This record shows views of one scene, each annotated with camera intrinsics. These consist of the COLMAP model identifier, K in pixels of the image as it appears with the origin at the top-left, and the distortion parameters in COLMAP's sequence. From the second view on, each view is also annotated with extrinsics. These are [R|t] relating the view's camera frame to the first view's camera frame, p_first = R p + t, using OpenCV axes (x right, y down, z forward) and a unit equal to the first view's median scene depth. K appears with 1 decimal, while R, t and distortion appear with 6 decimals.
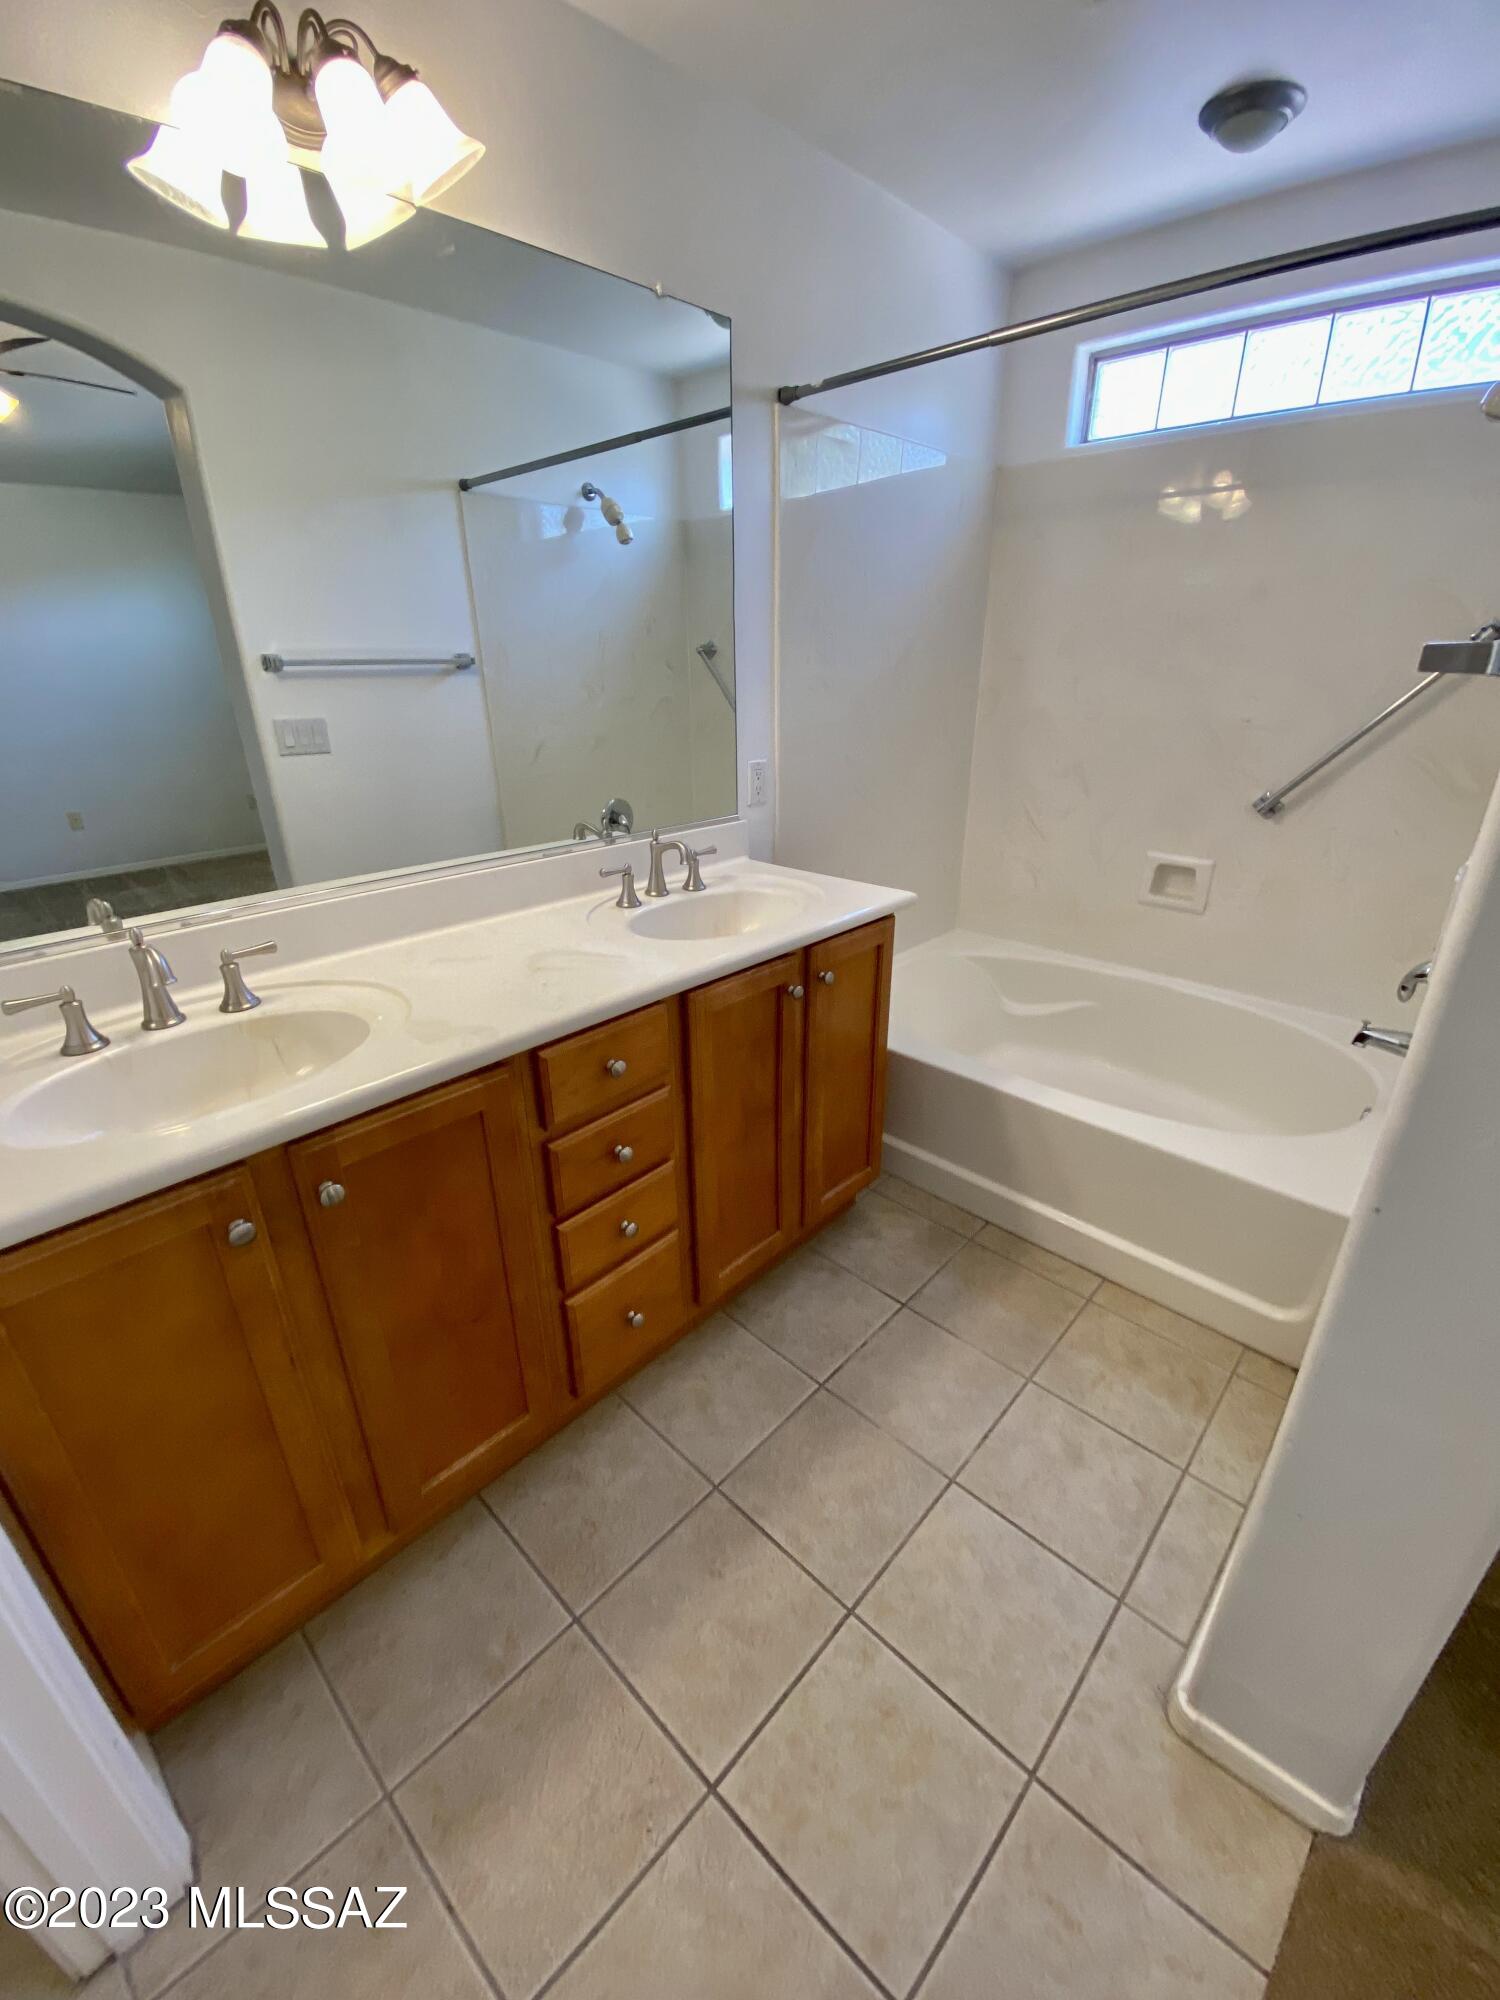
lens RADIAL K [[798.5, 0, 752.0], [0, 798.5, 1033.8], [0, 0, 1]] dist [-0.000705, -0.000035]
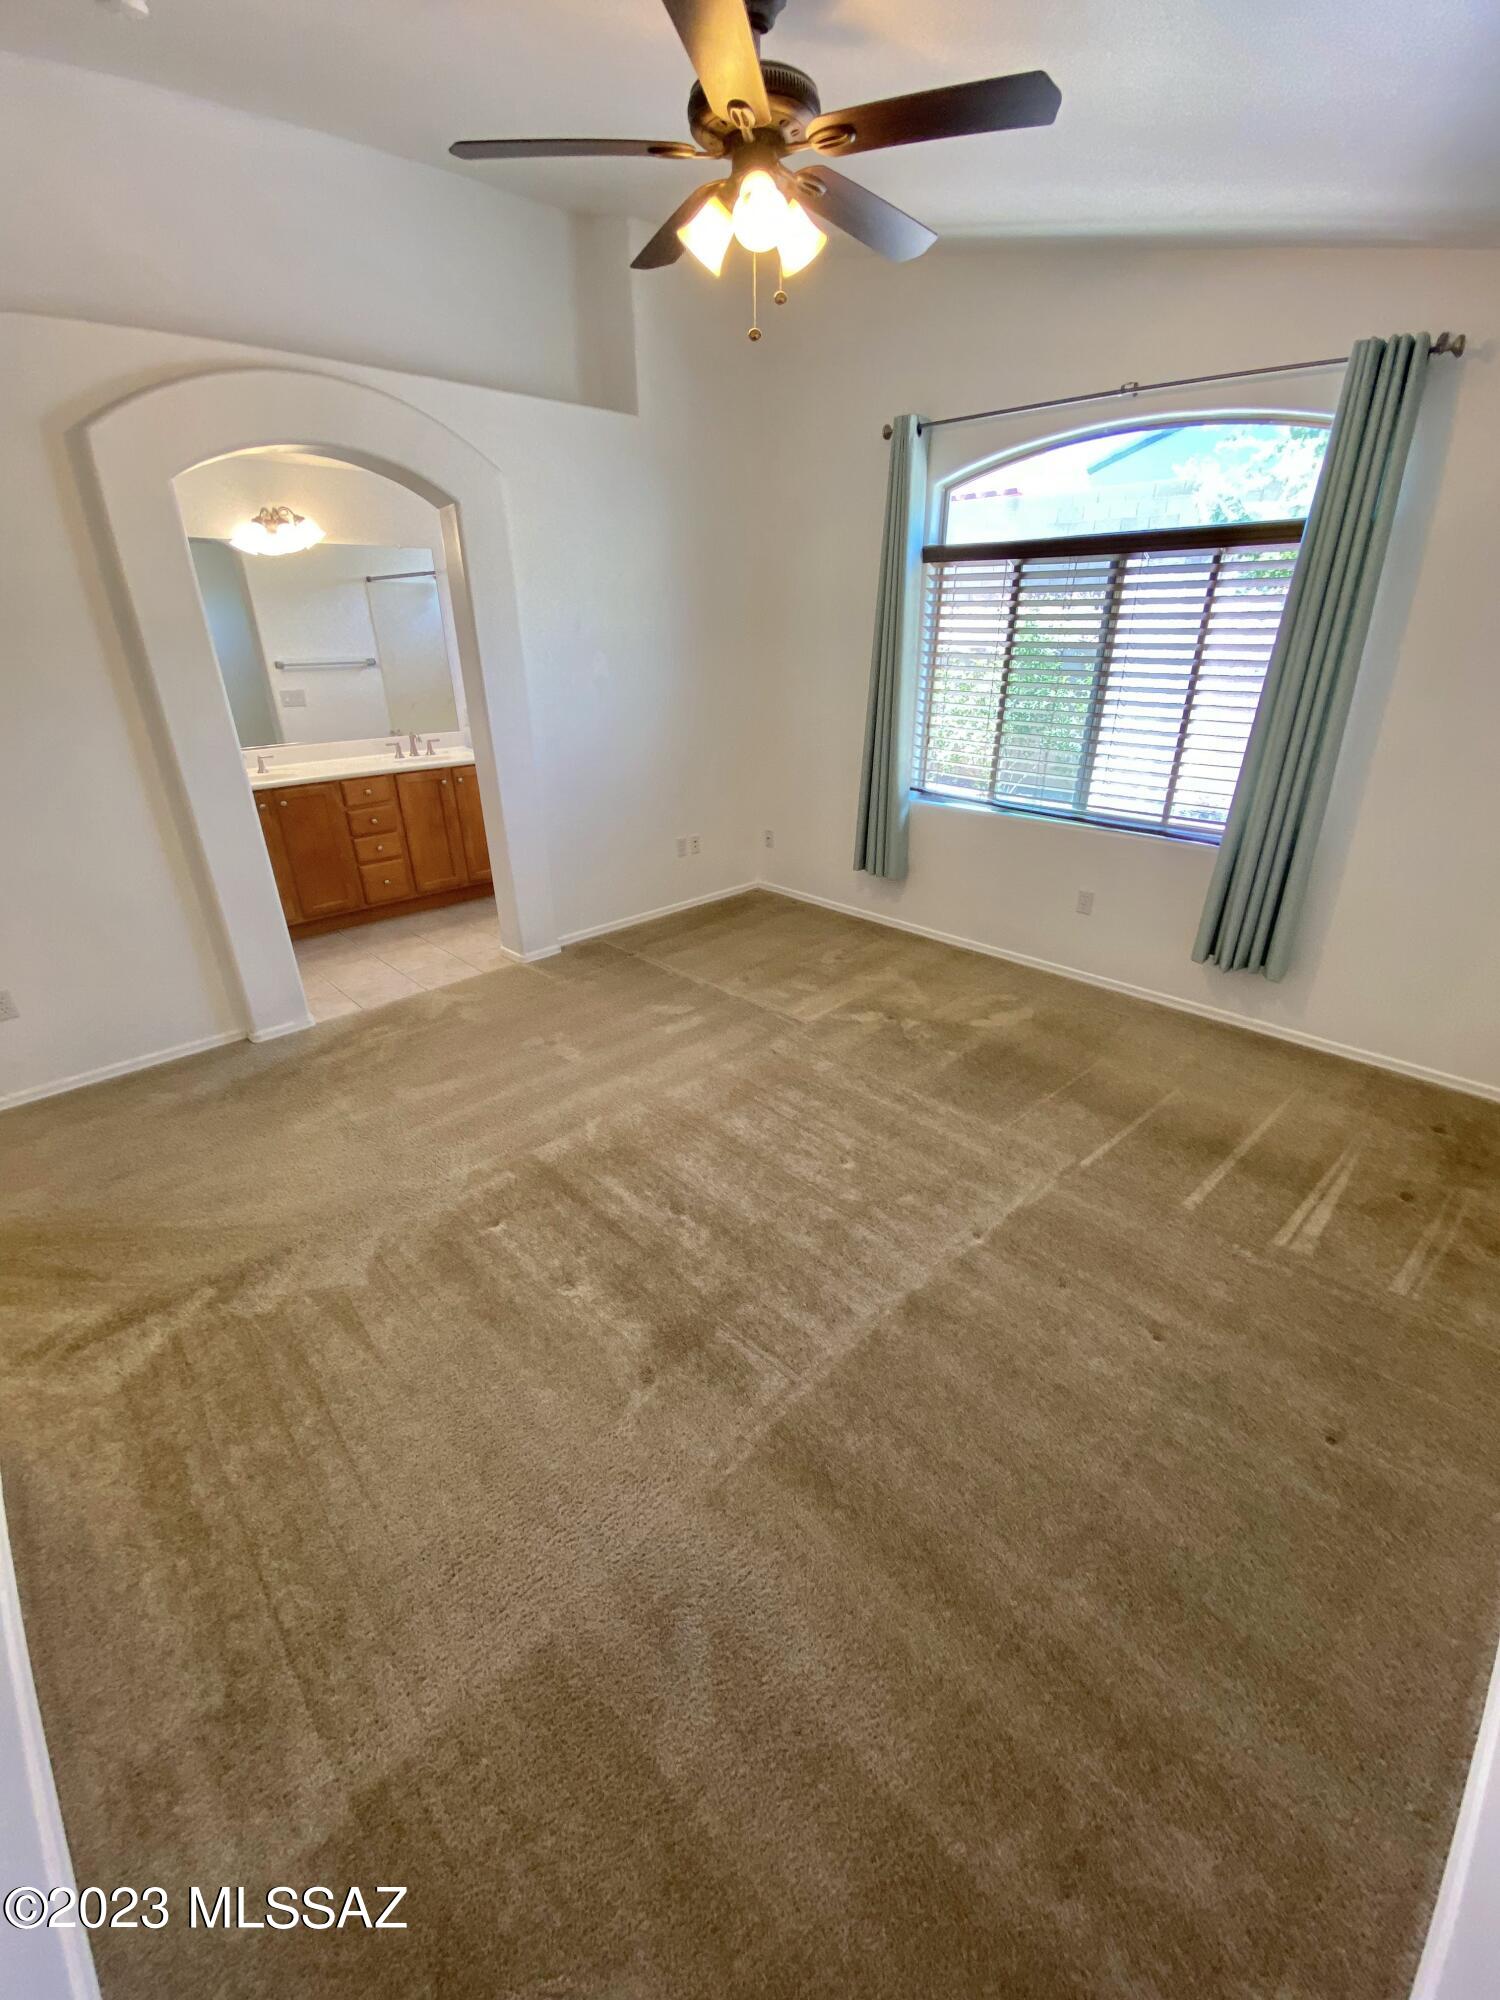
lens RADIAL K [[843.1, 0, 750.0], [0, 843.1, 1000.0], [0, 0, 1]] dist [0.038193, 0.000050]
pose [[0.998309, 0.005991, -0.057816, 1.211607], [-0.006620, 0.999921, -0.010700, 0.691917], [0.057747, 0.011064, 0.998270, -1.850079]]
